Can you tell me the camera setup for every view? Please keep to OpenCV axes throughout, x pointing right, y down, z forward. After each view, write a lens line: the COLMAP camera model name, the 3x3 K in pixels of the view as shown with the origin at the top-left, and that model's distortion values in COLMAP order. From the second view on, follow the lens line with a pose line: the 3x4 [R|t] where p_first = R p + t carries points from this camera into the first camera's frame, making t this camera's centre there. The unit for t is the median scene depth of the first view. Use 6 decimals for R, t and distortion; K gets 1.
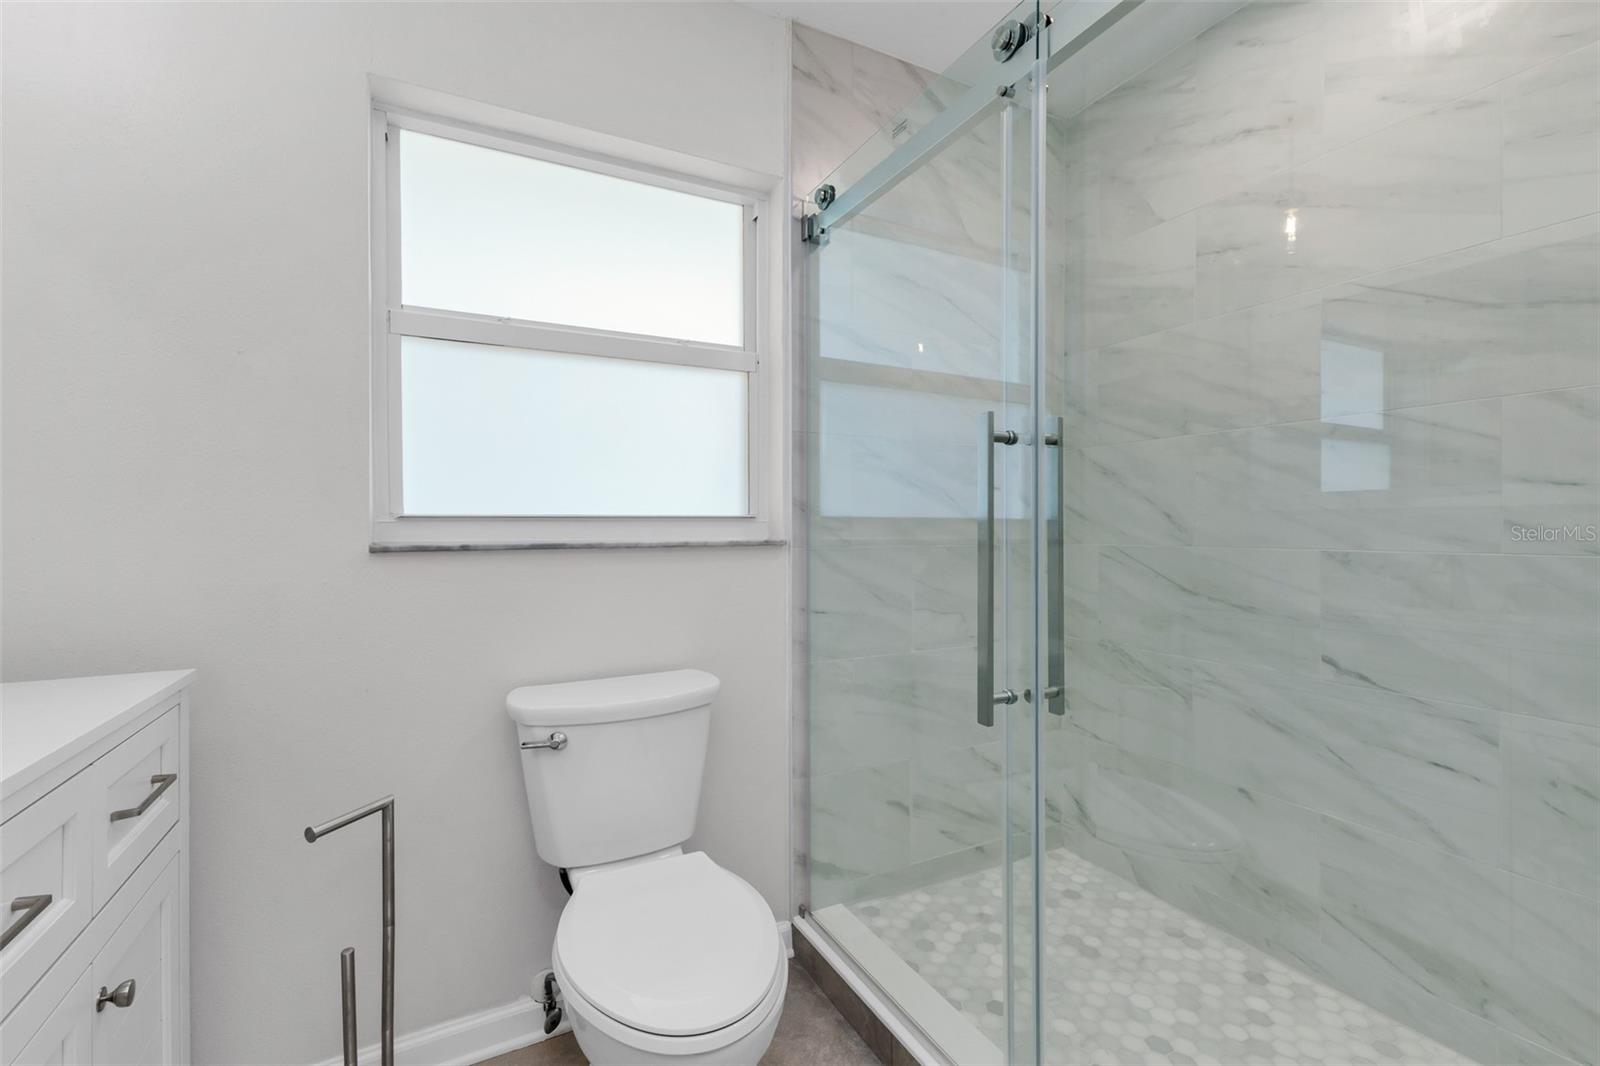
lens RADIAL K [[691.8, 0, 804.2], [0, 691.8, 529.2], [0, 0, 1]] dist [0.012129, -0.000100]
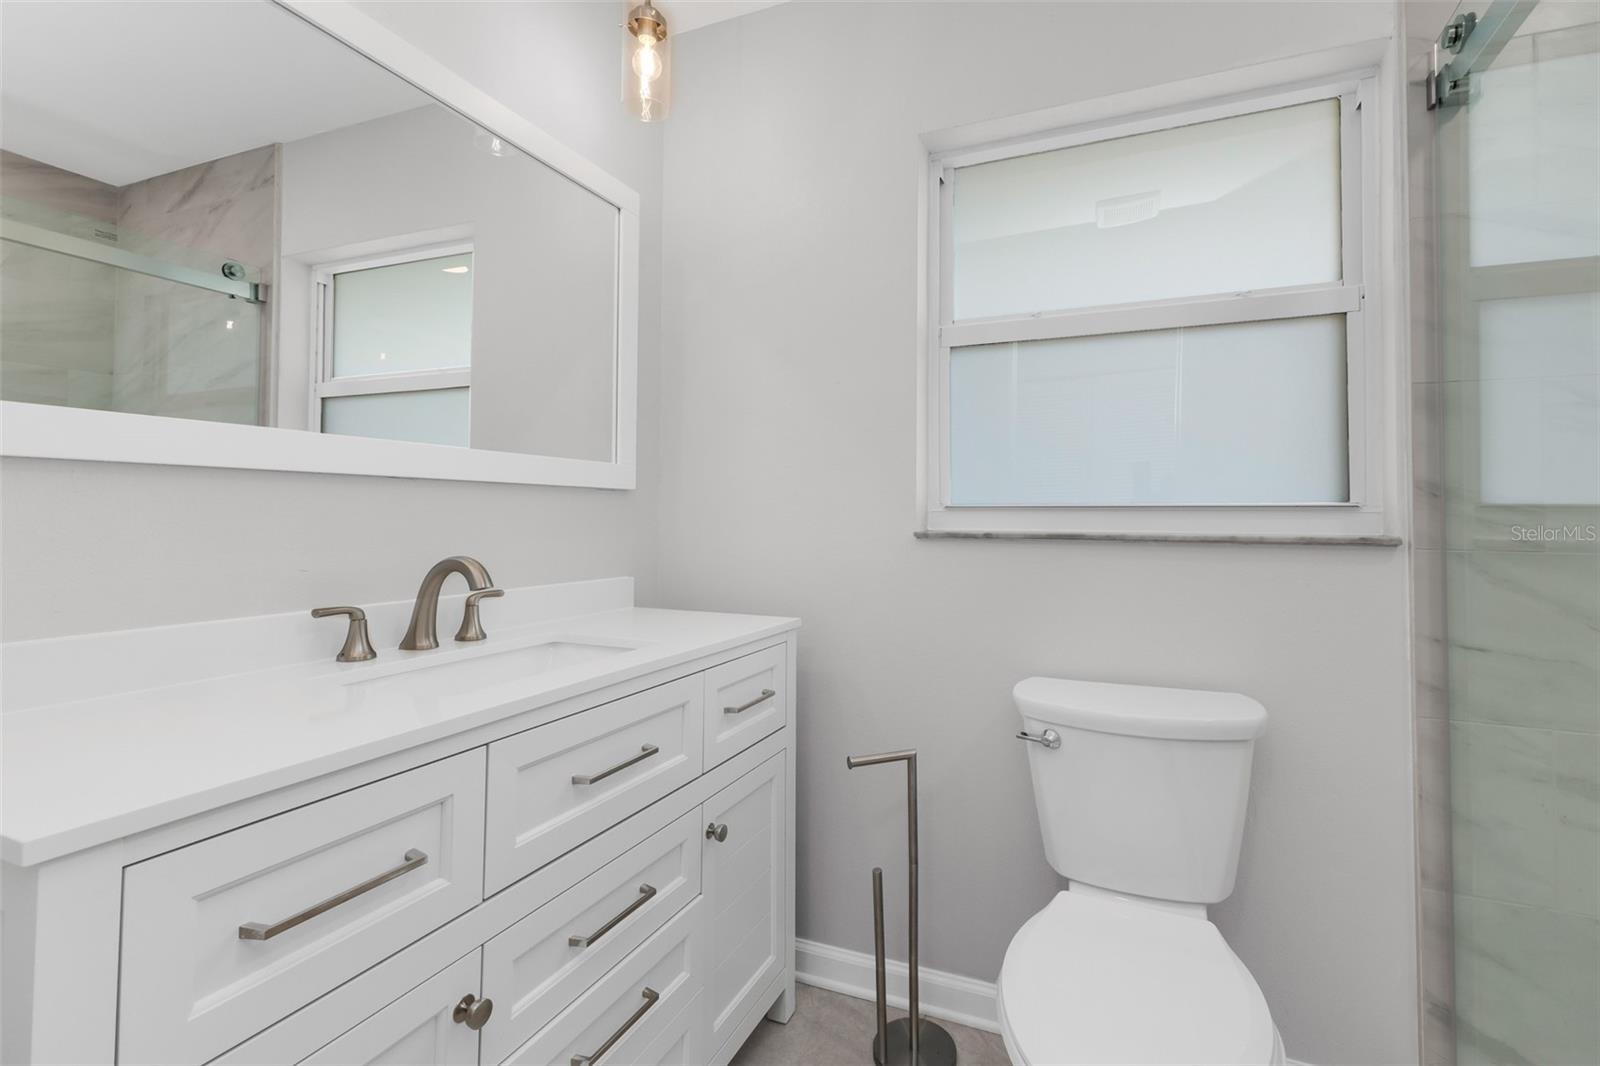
lens RADIAL K [[695.1, 0, 800.1], [0, 695.1, 496.0], [0, 0, 1]] dist [0.014060, -0.000044]
pose [[0.656923, -0.013613, -0.753835, 0.113737], [-0.007102, 0.999681, -0.024241, -0.005619], [0.753924, 0.021278, 0.656617, 0.065413]]
